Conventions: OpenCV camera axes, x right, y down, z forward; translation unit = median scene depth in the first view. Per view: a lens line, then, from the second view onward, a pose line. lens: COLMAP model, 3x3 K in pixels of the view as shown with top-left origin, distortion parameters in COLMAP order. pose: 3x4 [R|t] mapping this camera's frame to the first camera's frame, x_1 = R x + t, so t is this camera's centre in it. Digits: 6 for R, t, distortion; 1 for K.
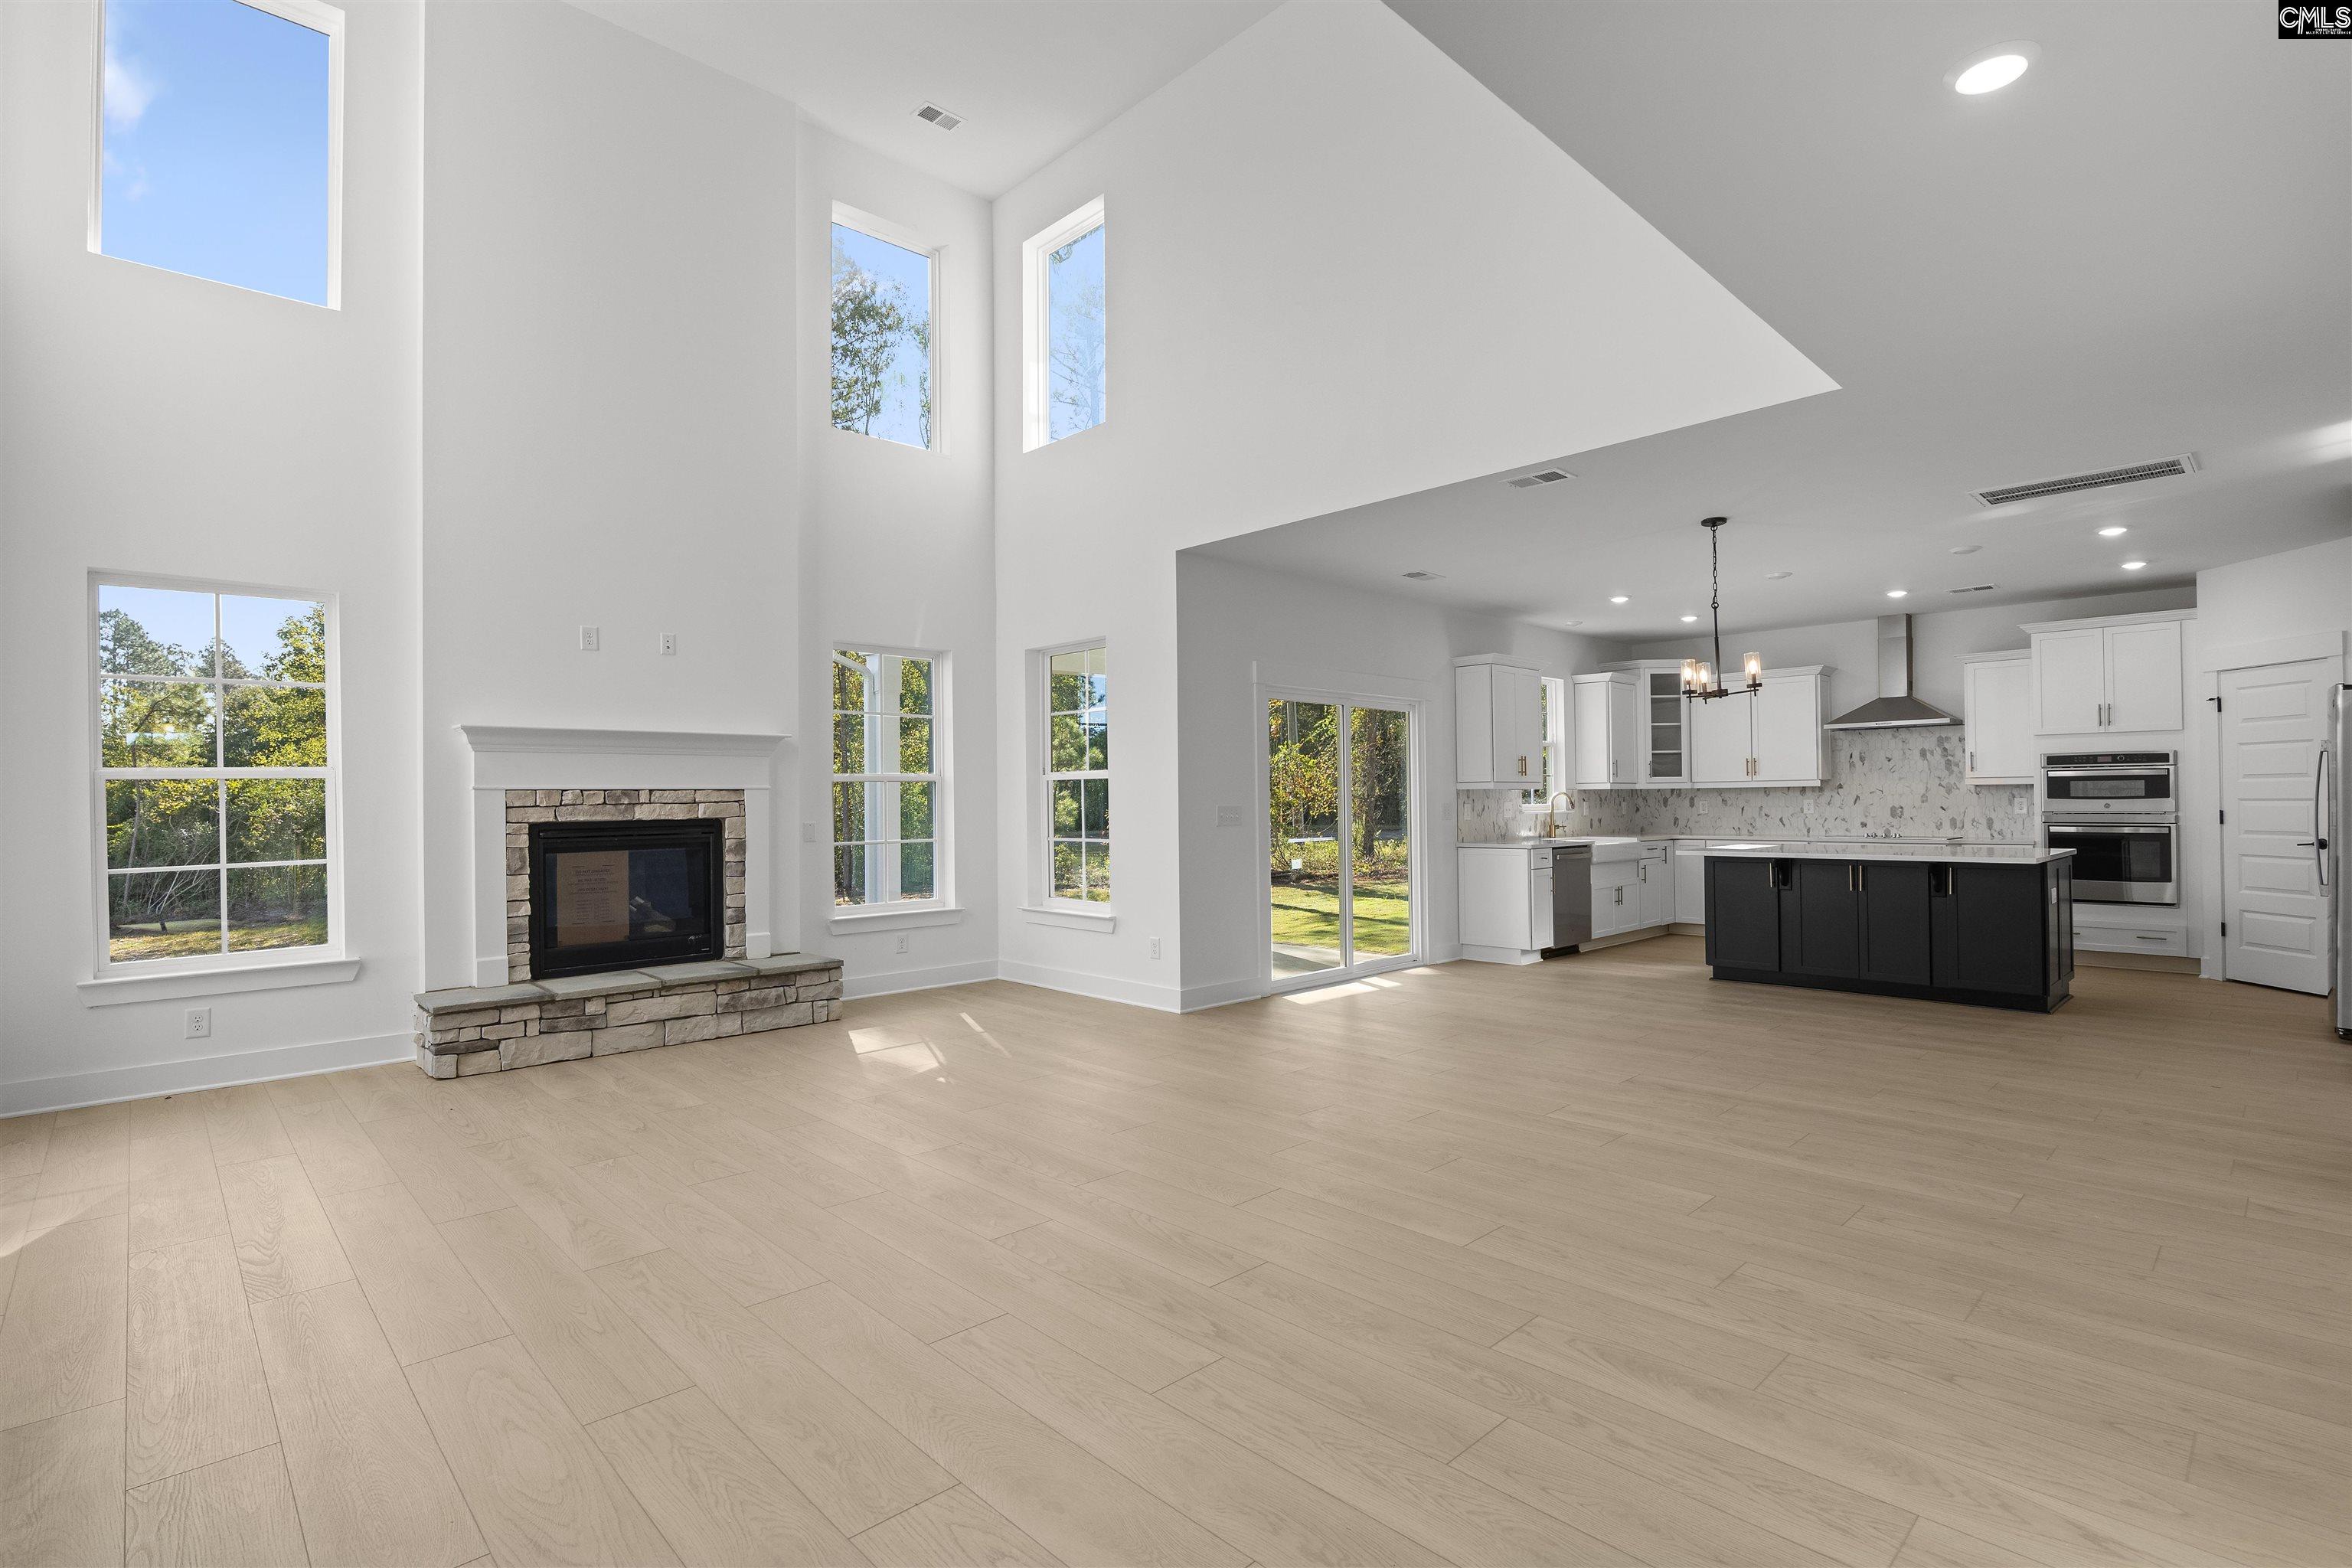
lens RADIAL K [[1102.2, 0, 1179.2], [0, 1102.2, 790.7], [0, 0, 1]] dist [-0.006330, 0.000622]
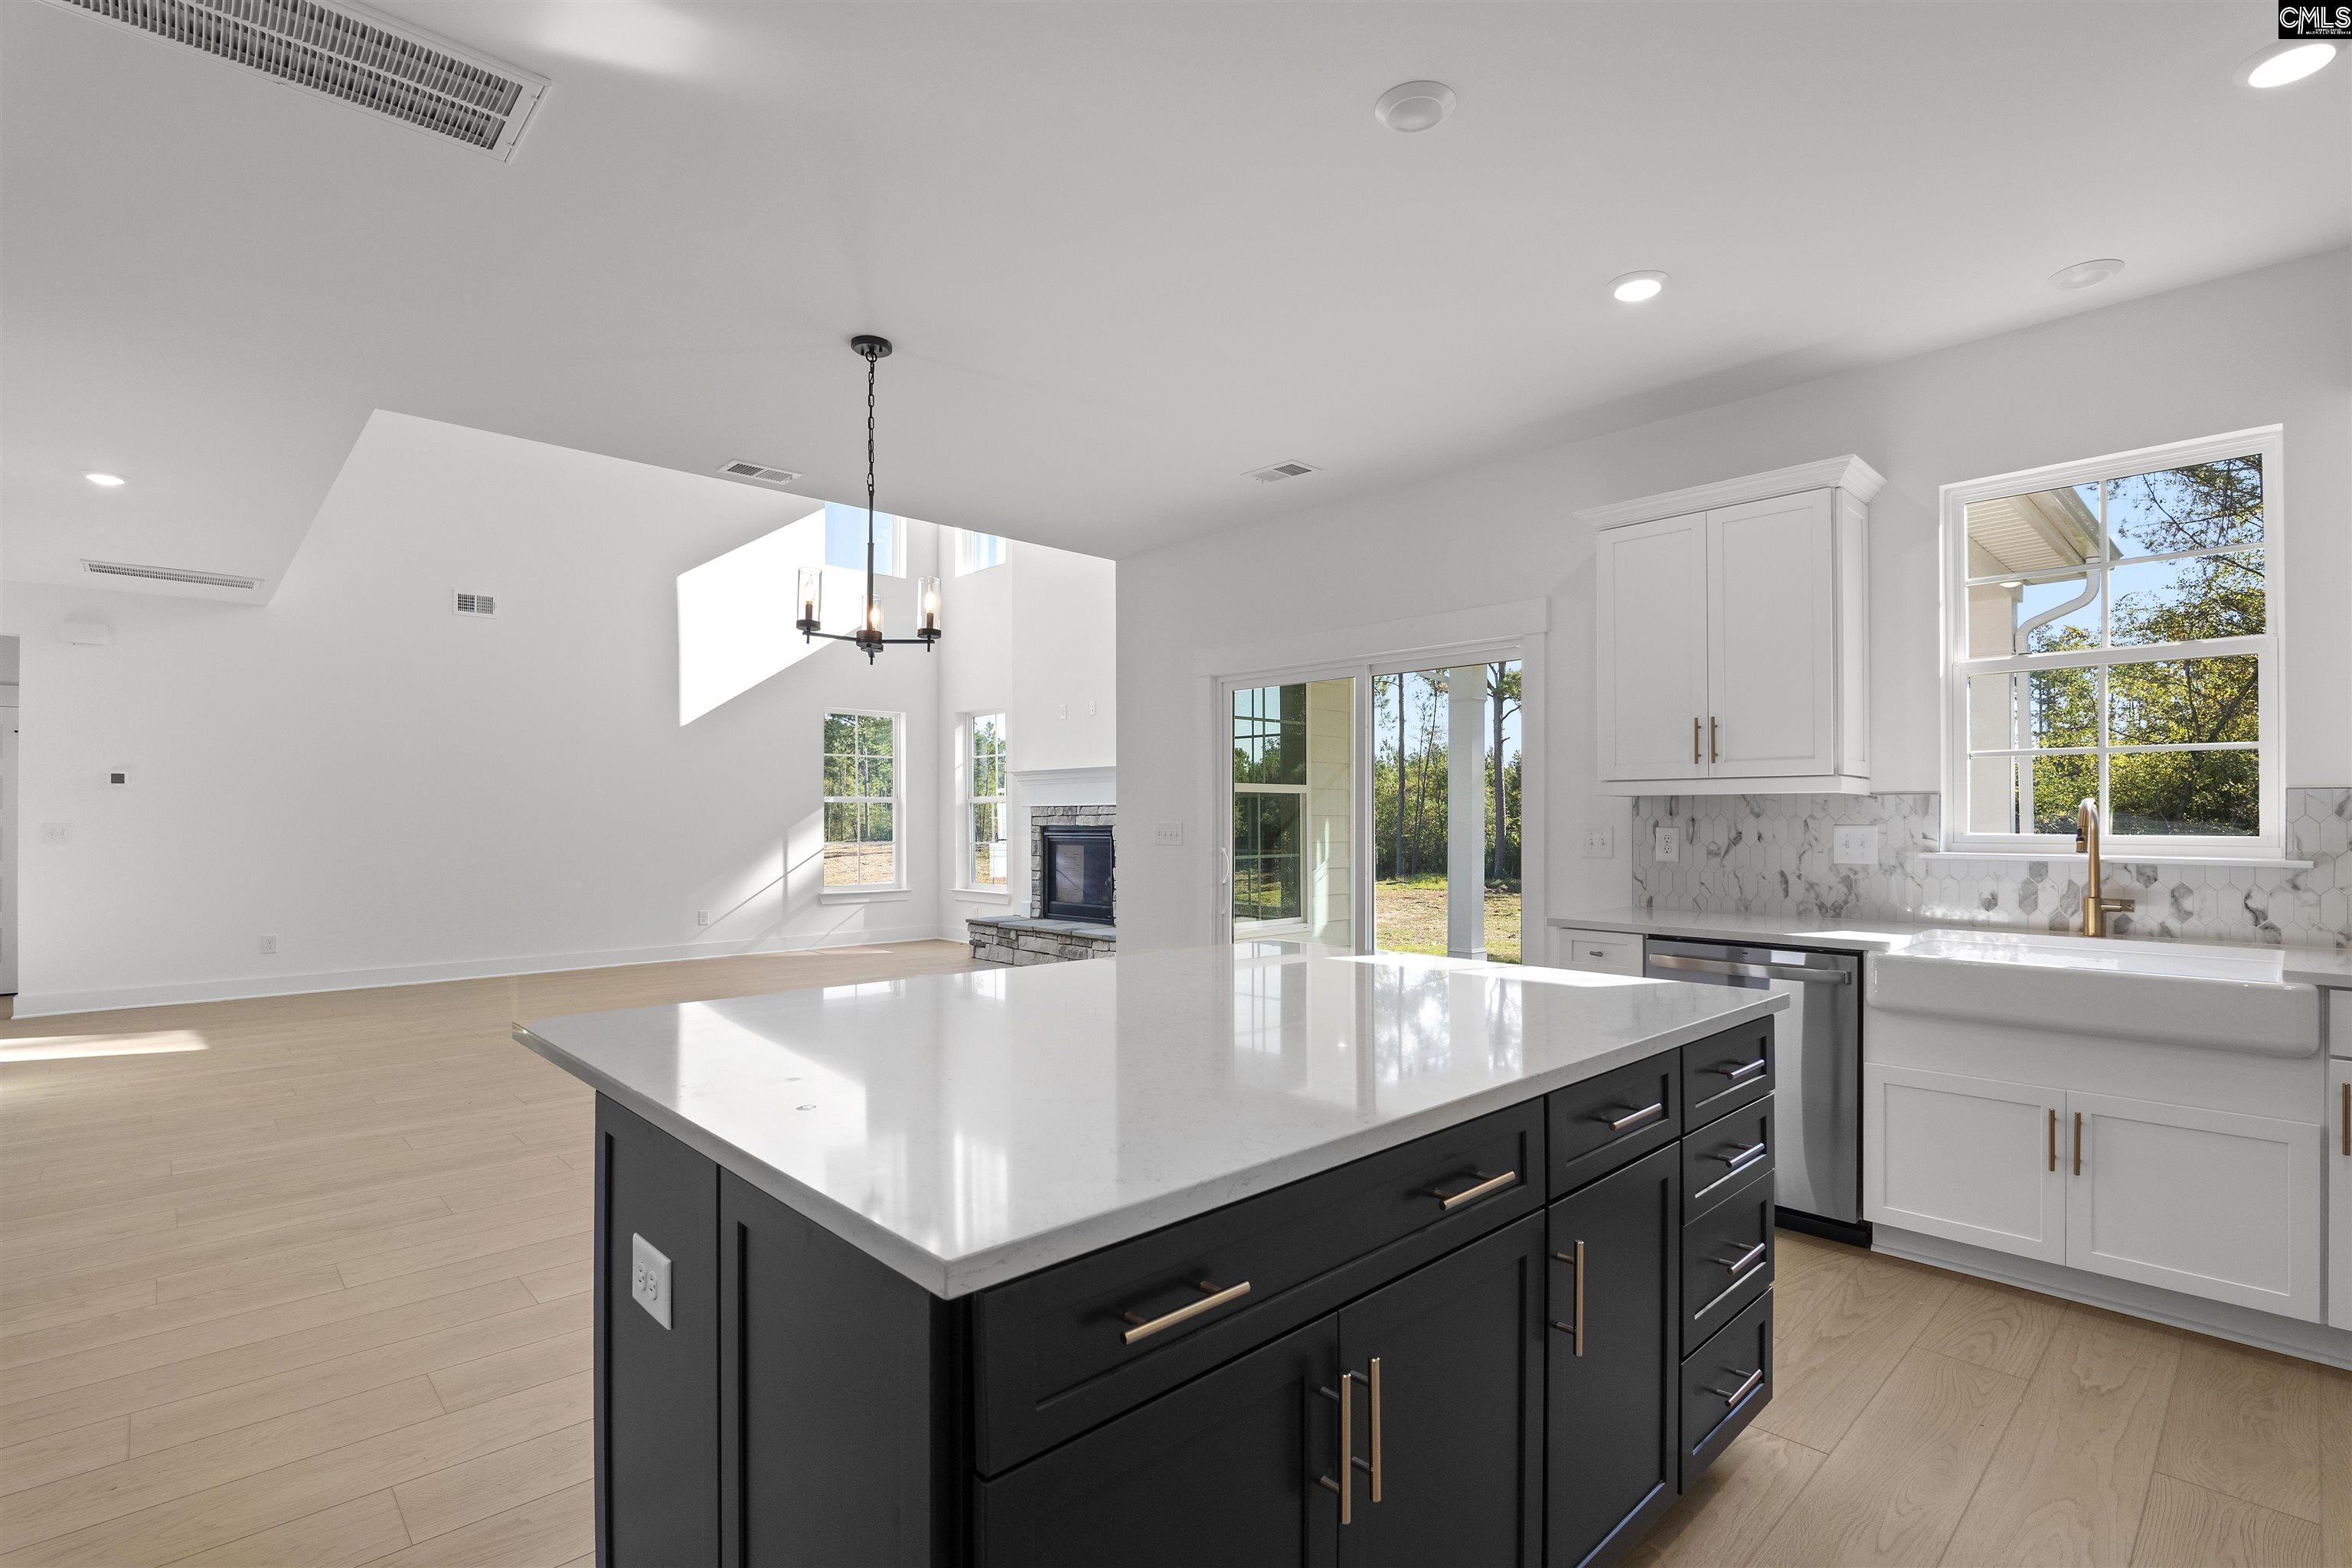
lens RADIAL K [[1102.2, 0, 1170.4], [0, 1102.2, 807.9], [0, 0, 1]] dist [-0.006330, 0.000622]
pose [[-0.008518, 0.001154, -0.999963, 0.762418], [0.010280, 0.999947, 0.001066, 0.000909], [0.999911, -0.010271, -0.008530, 0.824879]]
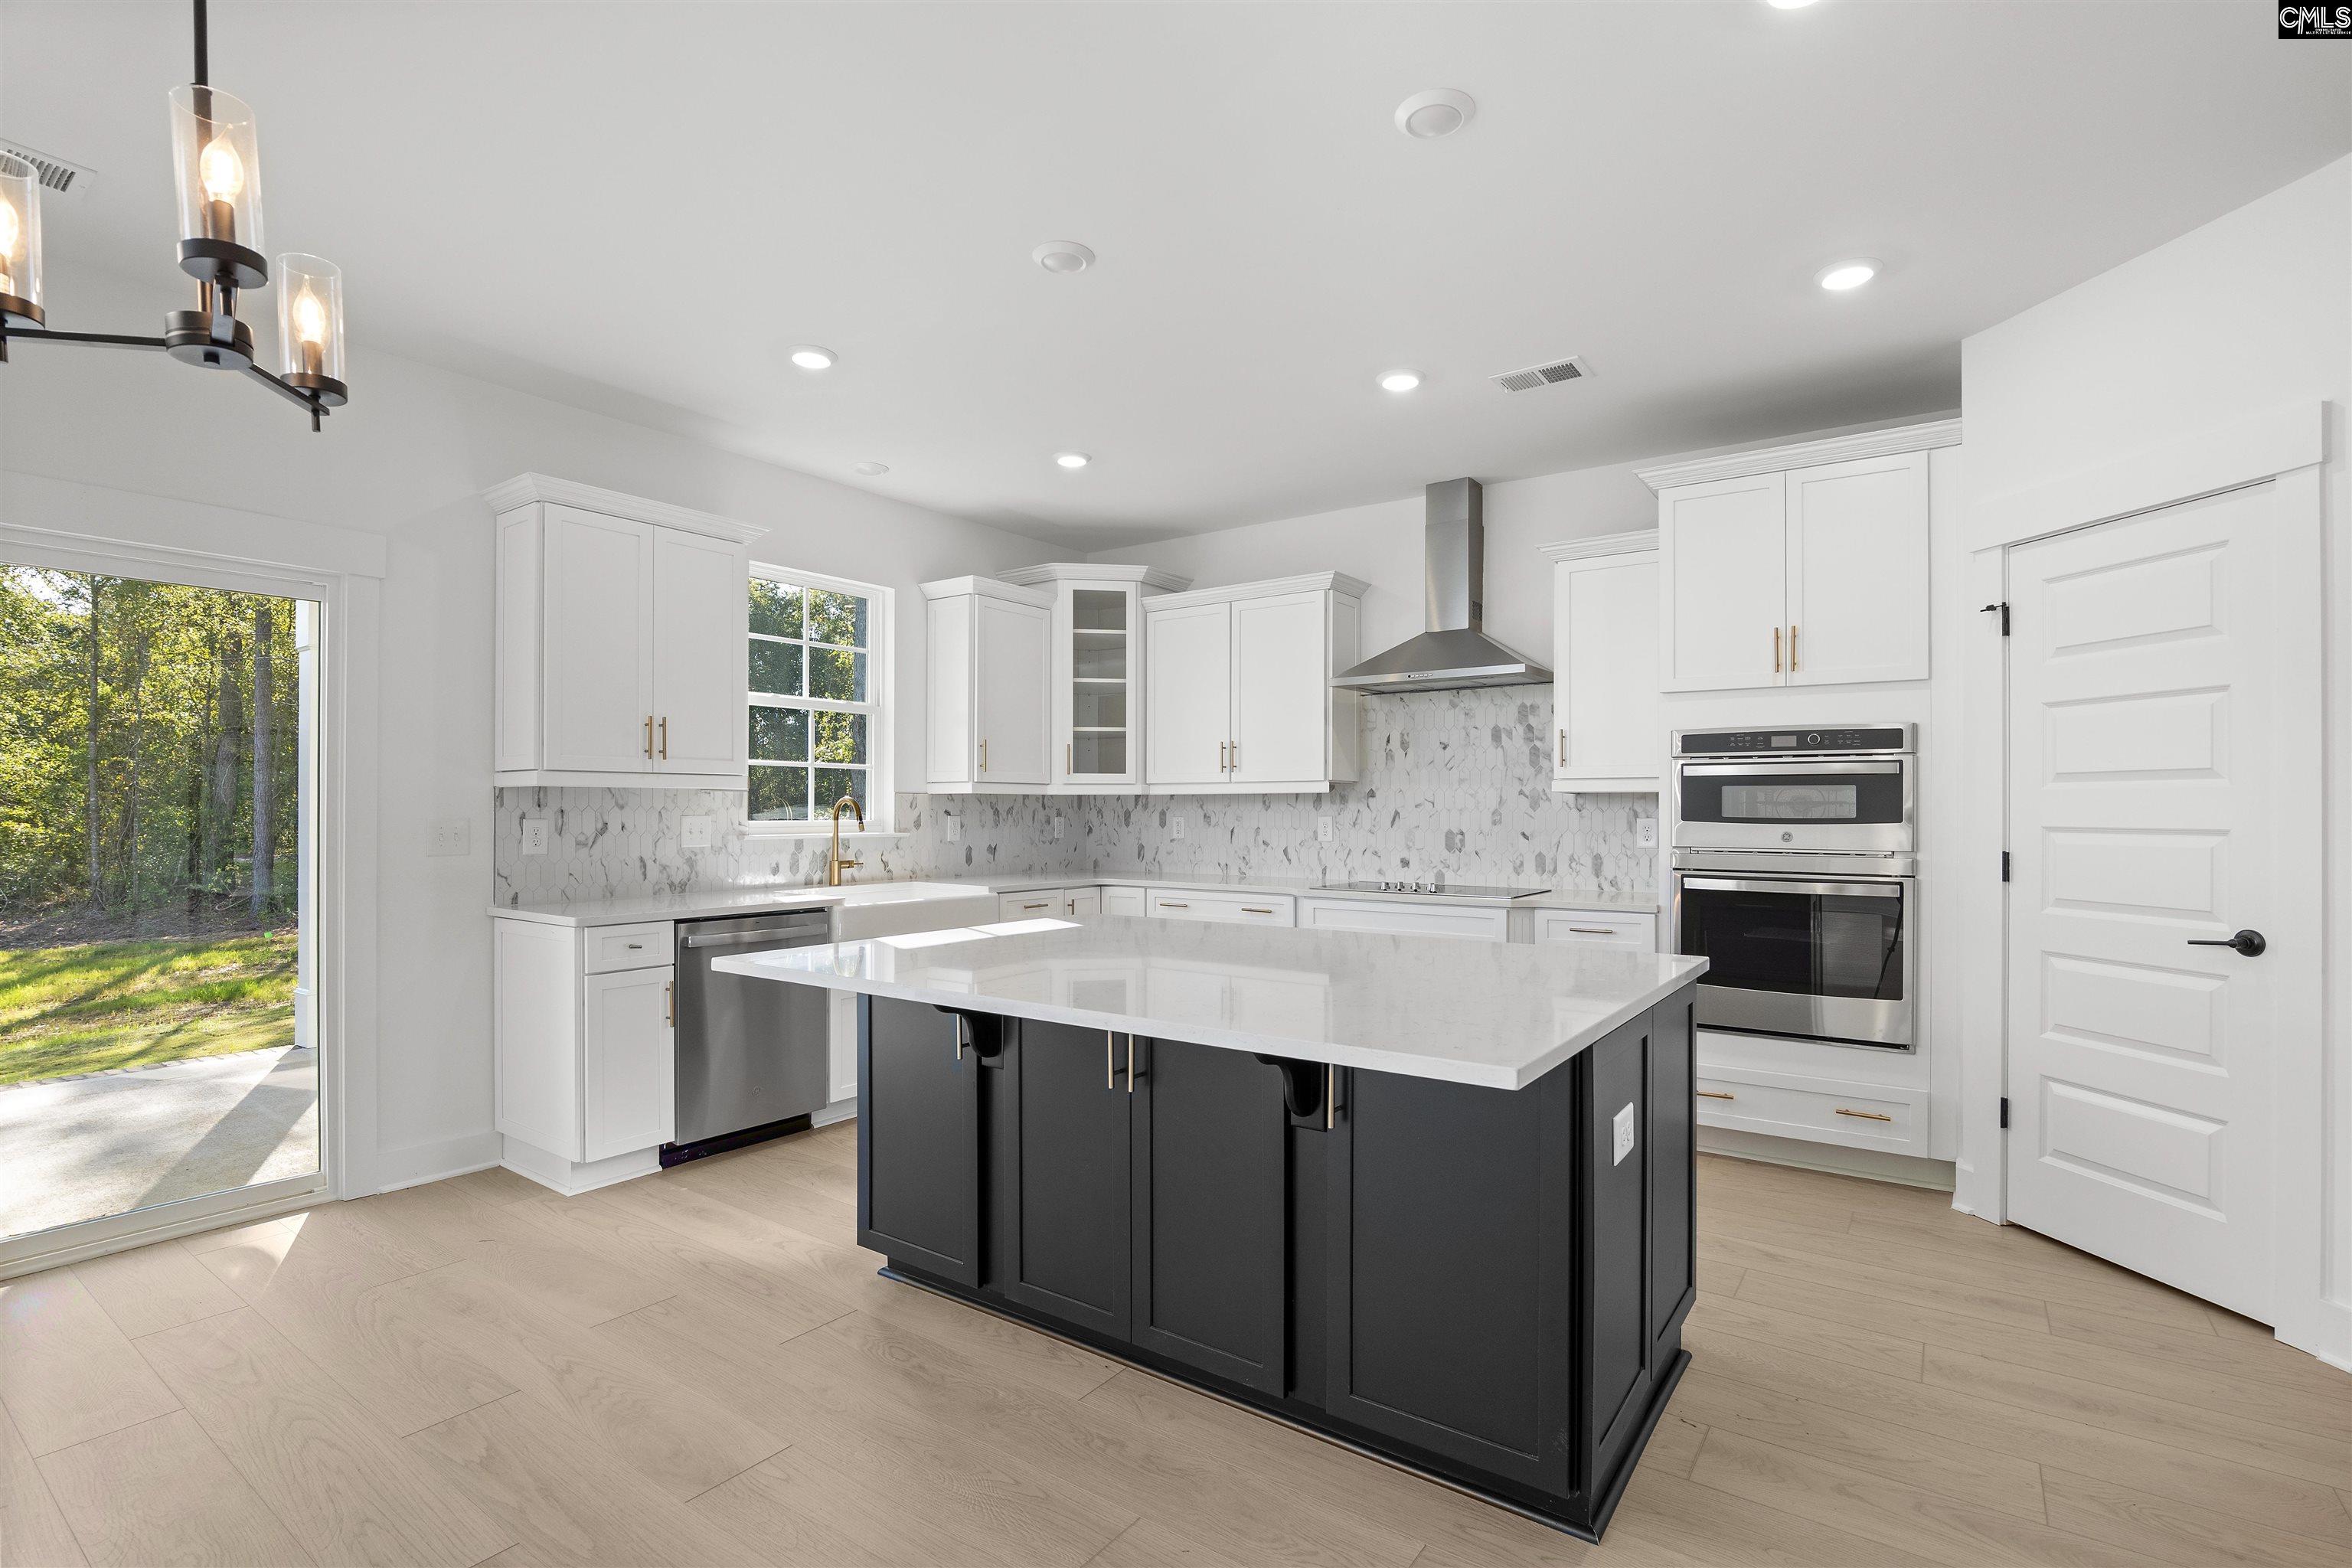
lens RADIAL K [[1102.2, 0, 1164.2], [0, 1102.2, 809.8], [0, 0, 1]] dist [-0.006330, 0.000622]
pose [[0.984829, 0.010907, 0.173184, 0.456174], [-0.012636, 0.999881, 0.008887, 0.000631], [-0.173067, -0.010941, 0.984849, 0.529190]]
